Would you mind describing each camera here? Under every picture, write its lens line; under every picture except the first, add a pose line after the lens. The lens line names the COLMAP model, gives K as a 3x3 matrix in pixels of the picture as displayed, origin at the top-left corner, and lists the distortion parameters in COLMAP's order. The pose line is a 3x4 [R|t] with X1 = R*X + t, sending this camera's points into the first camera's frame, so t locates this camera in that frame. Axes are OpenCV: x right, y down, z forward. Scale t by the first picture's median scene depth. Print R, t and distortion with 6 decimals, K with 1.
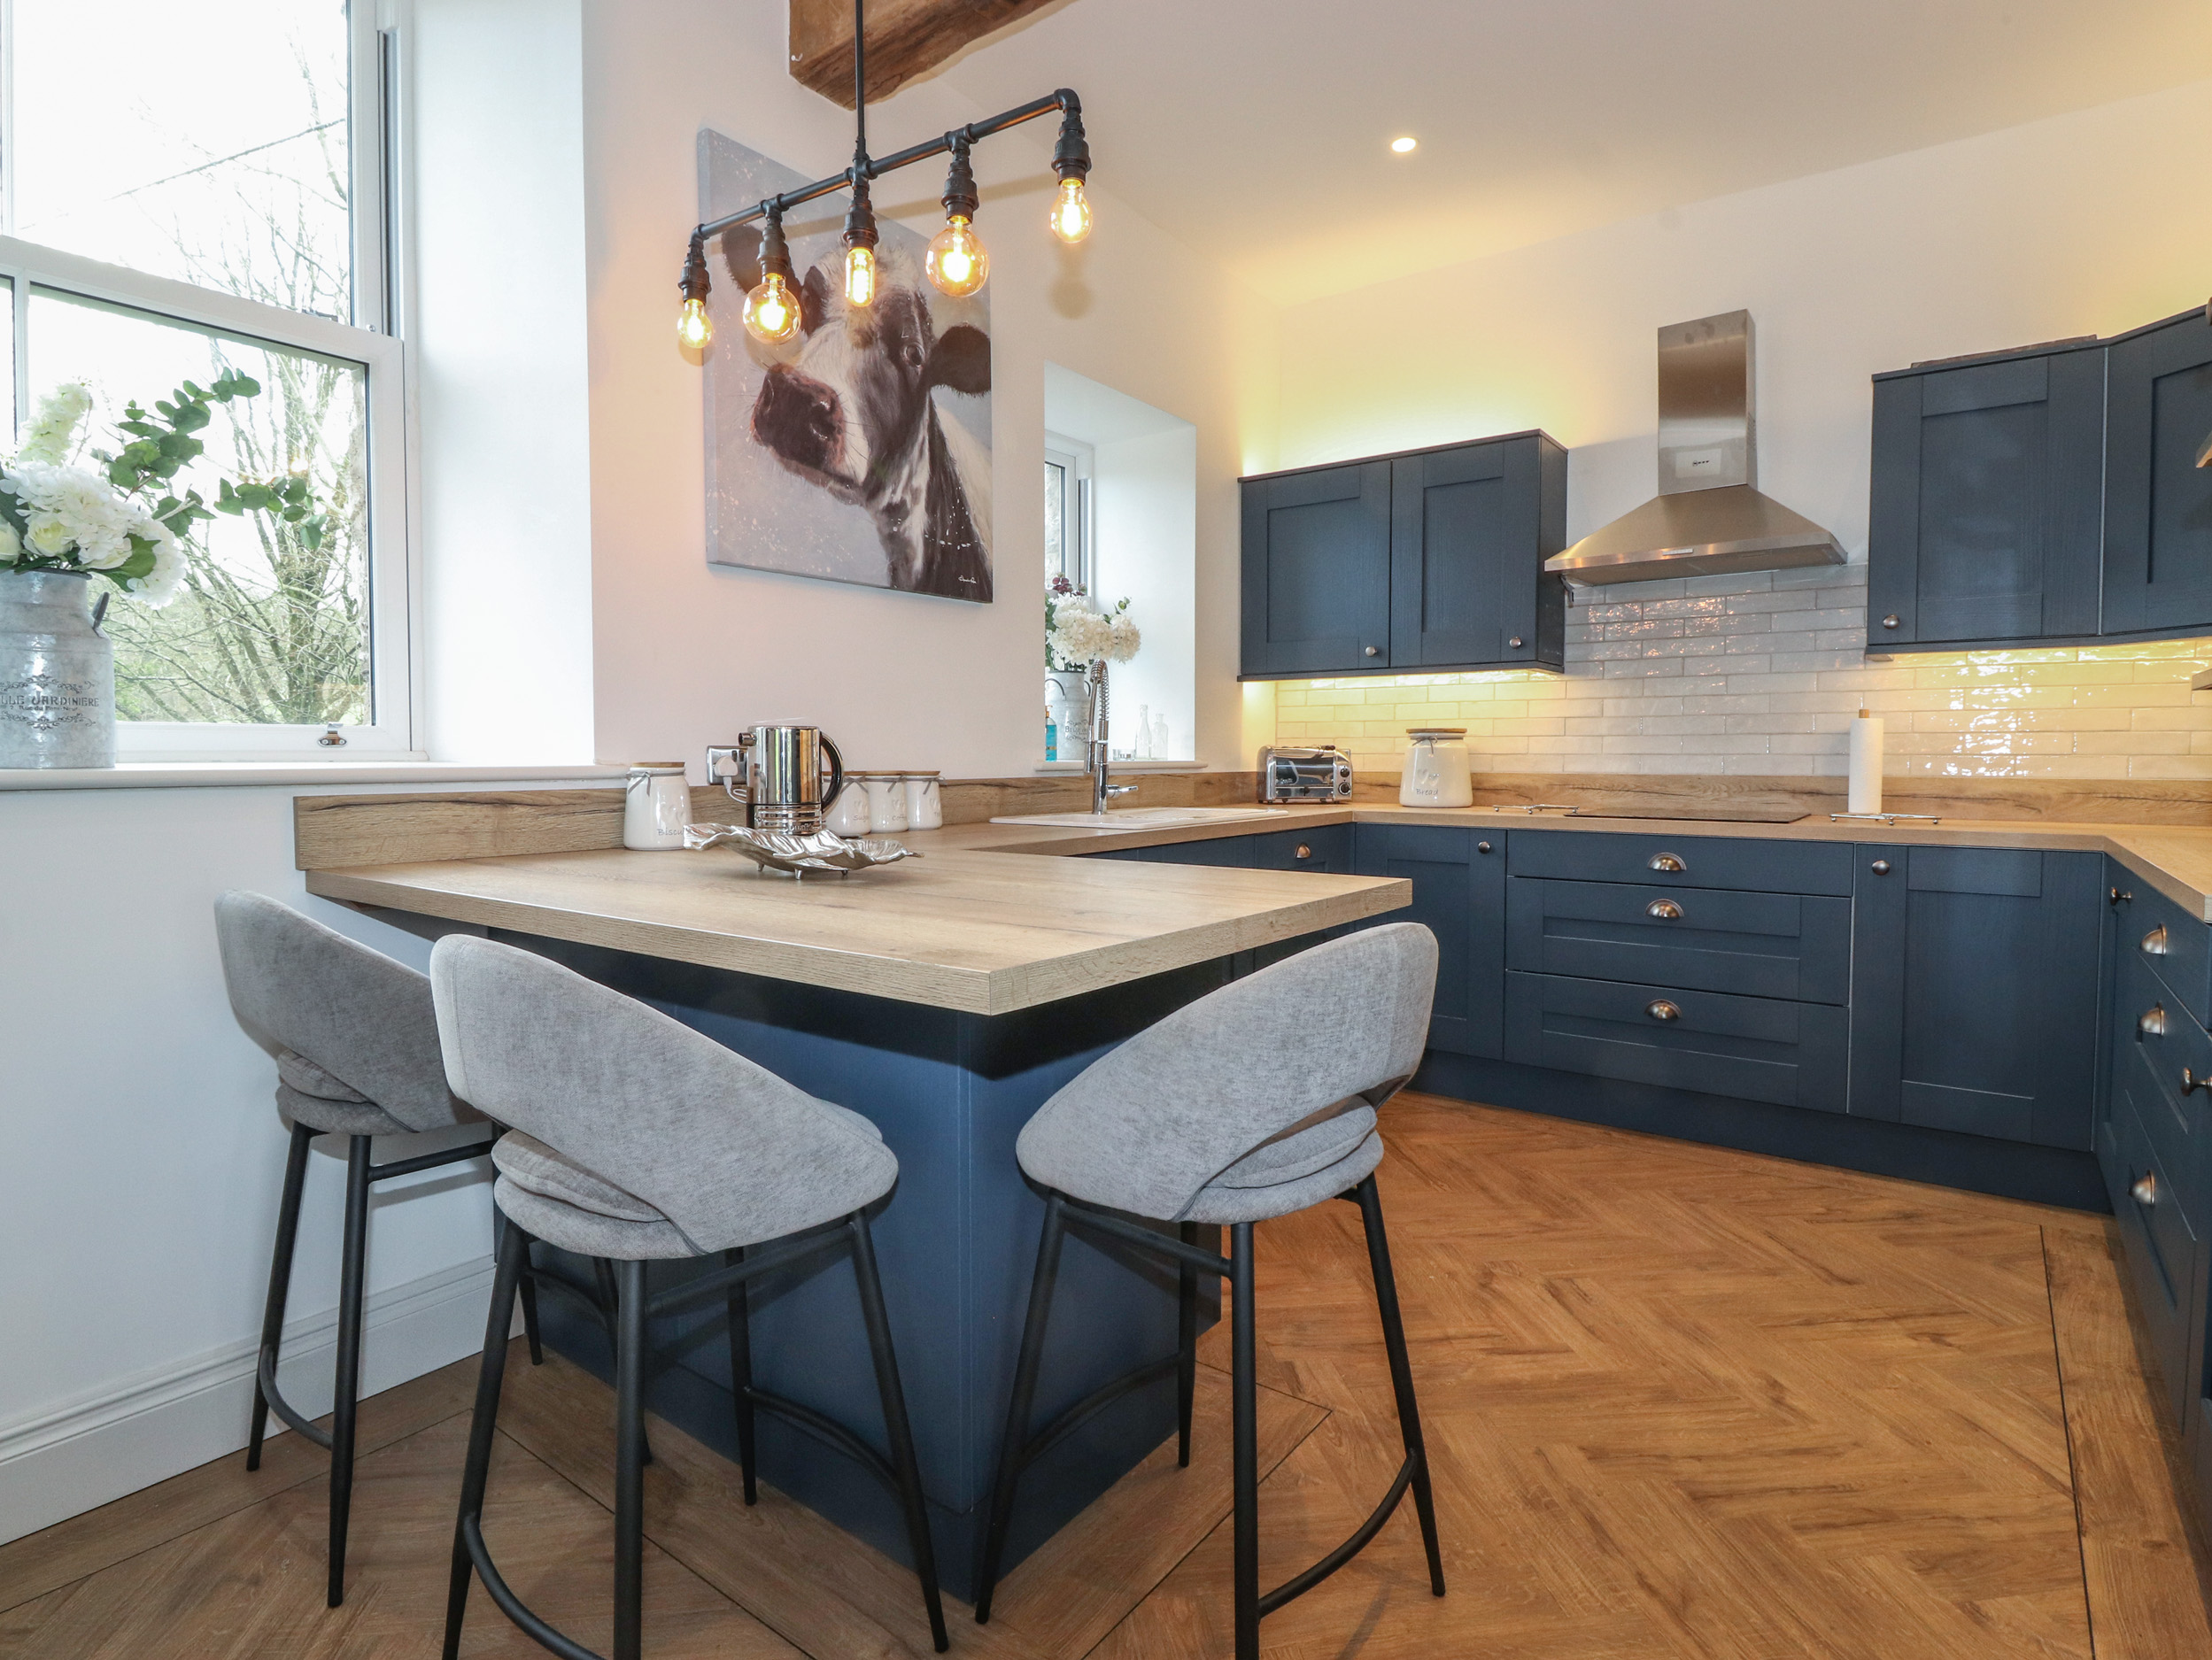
lens RADIAL K [[1171.9, 0, 1102.5], [0, 1171.9, 794.9], [0, 0, 1]] dist [-0.001800, -0.011976]
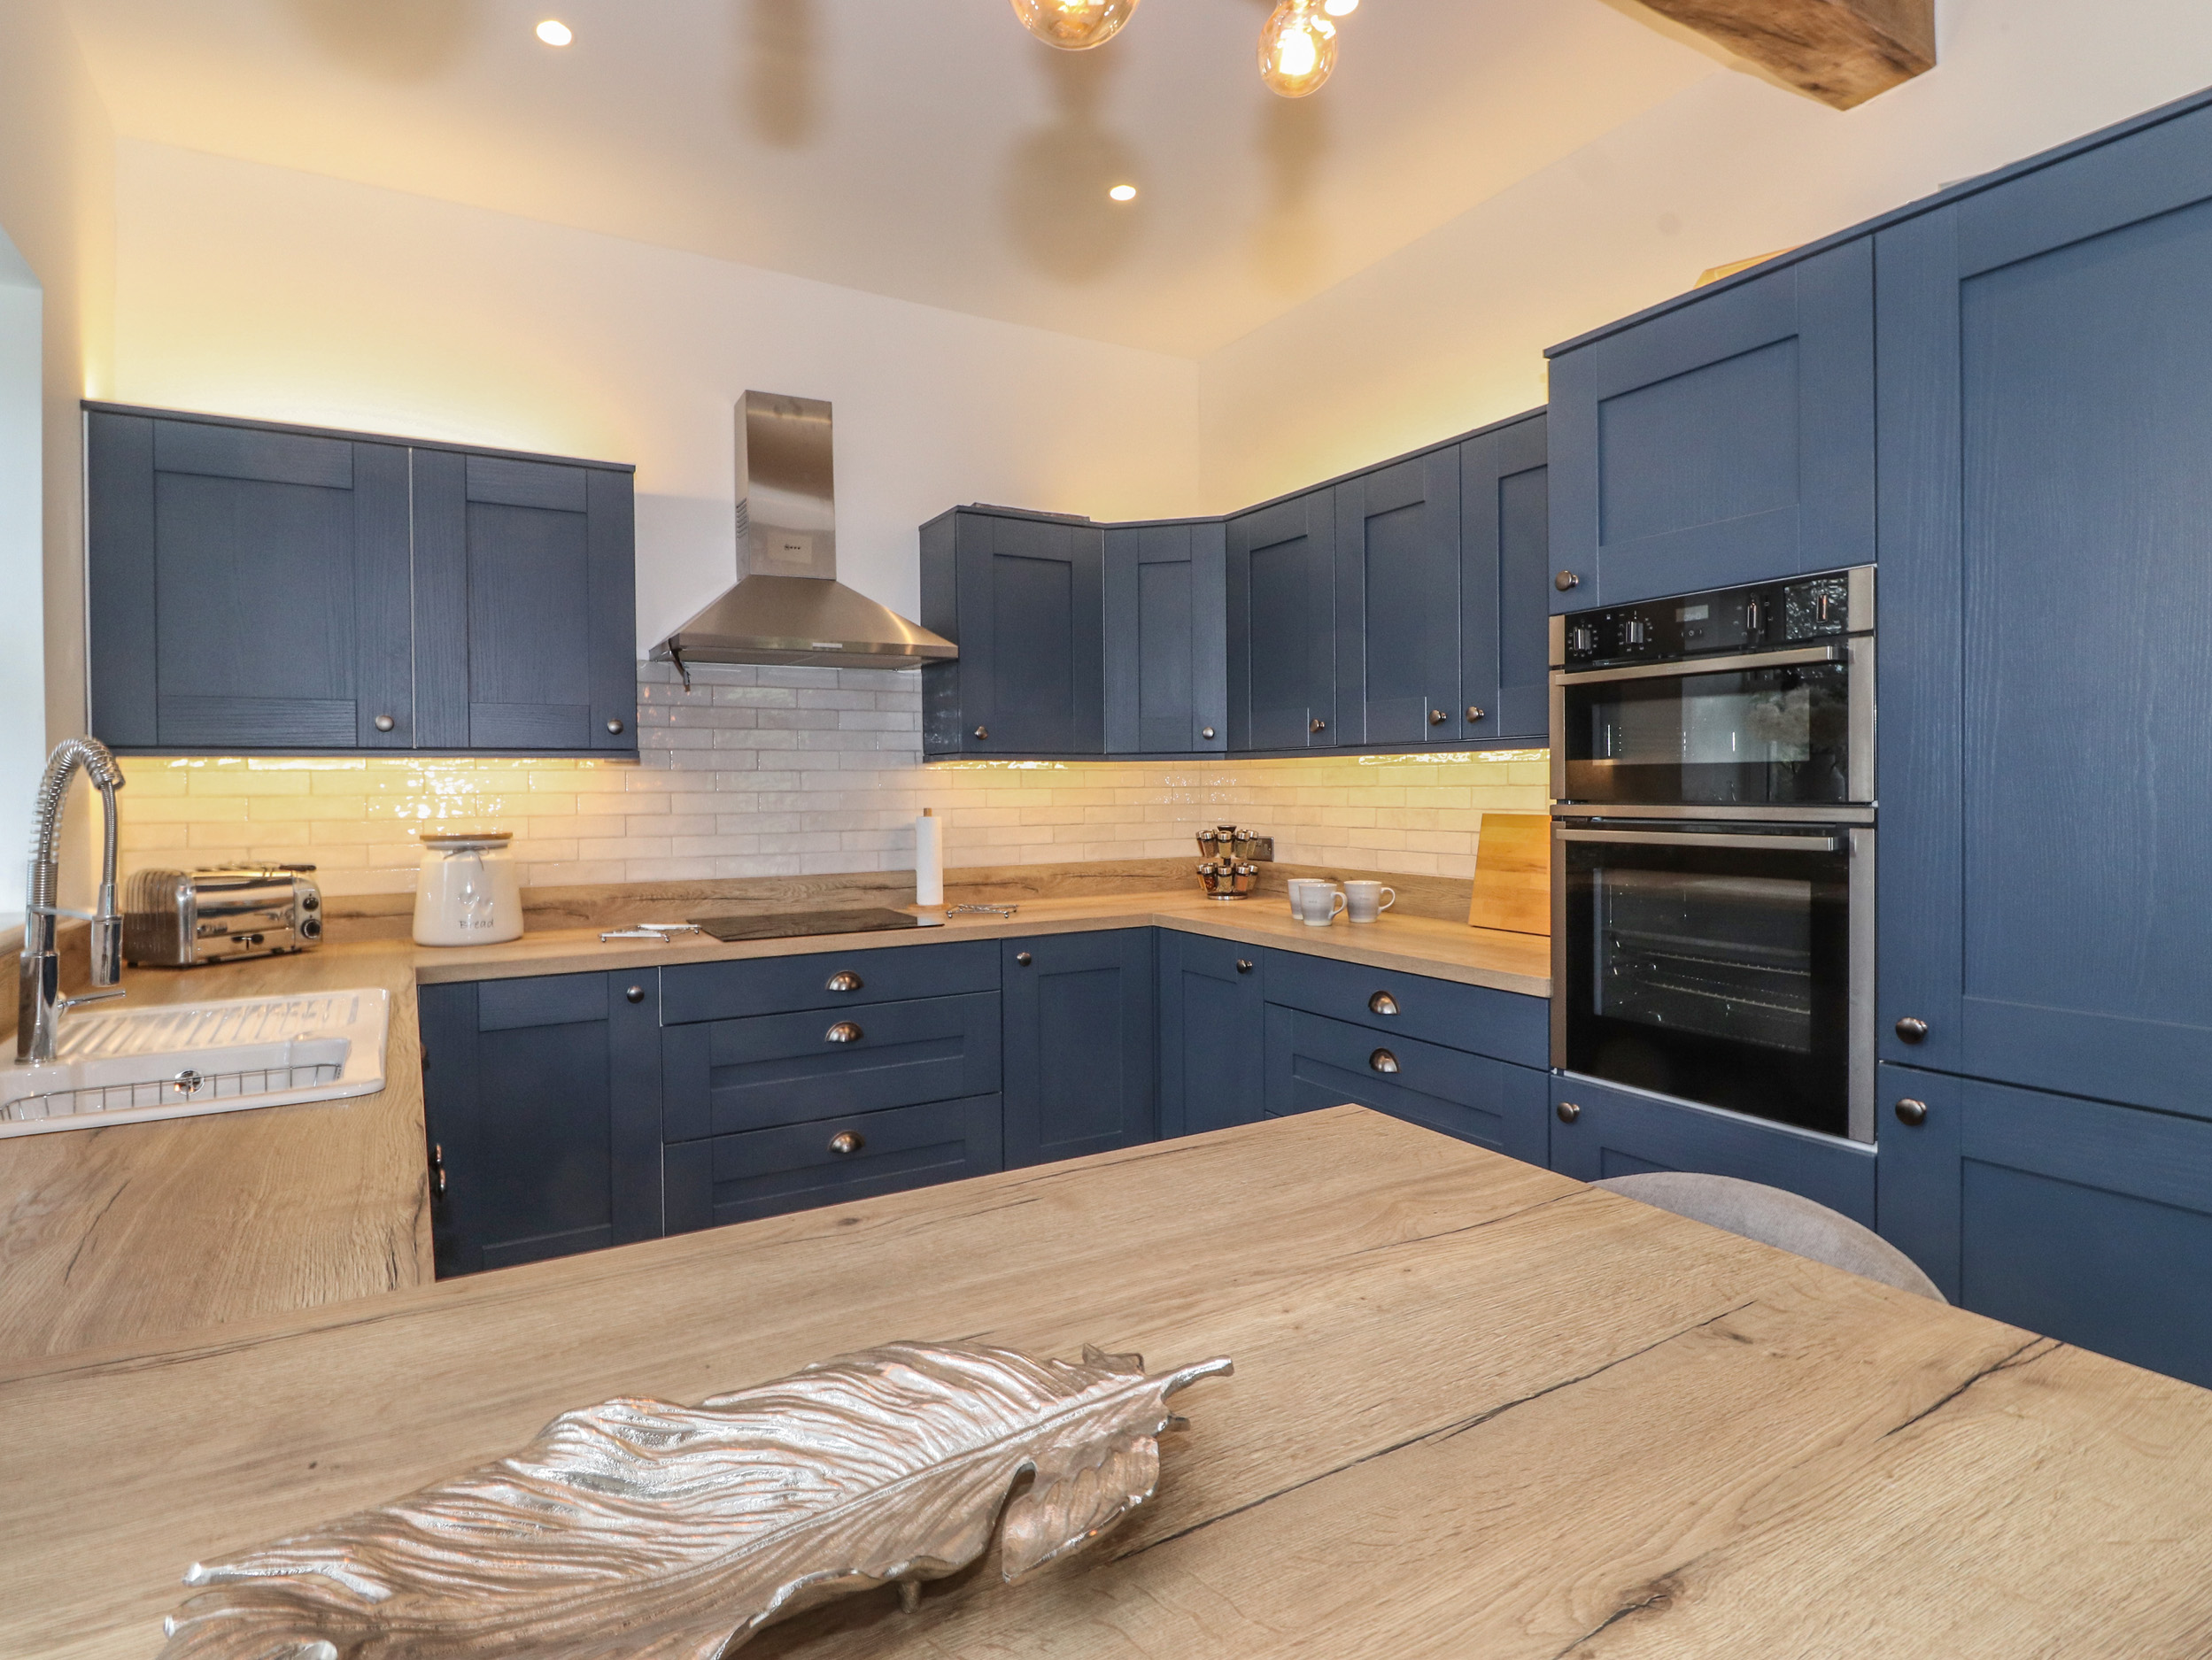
lens RADIAL K [[1171.9, 0, 1102.5], [0, 1171.9, 794.9], [0, 0, 1]] dist [-0.001800, -0.011976]
pose [[0.377917, -0.013034, 0.925748, -0.262568], [0.039788, 0.999206, -0.002174, -0.070005], [-0.924984, 0.037655, 0.378136, 0.403766]]
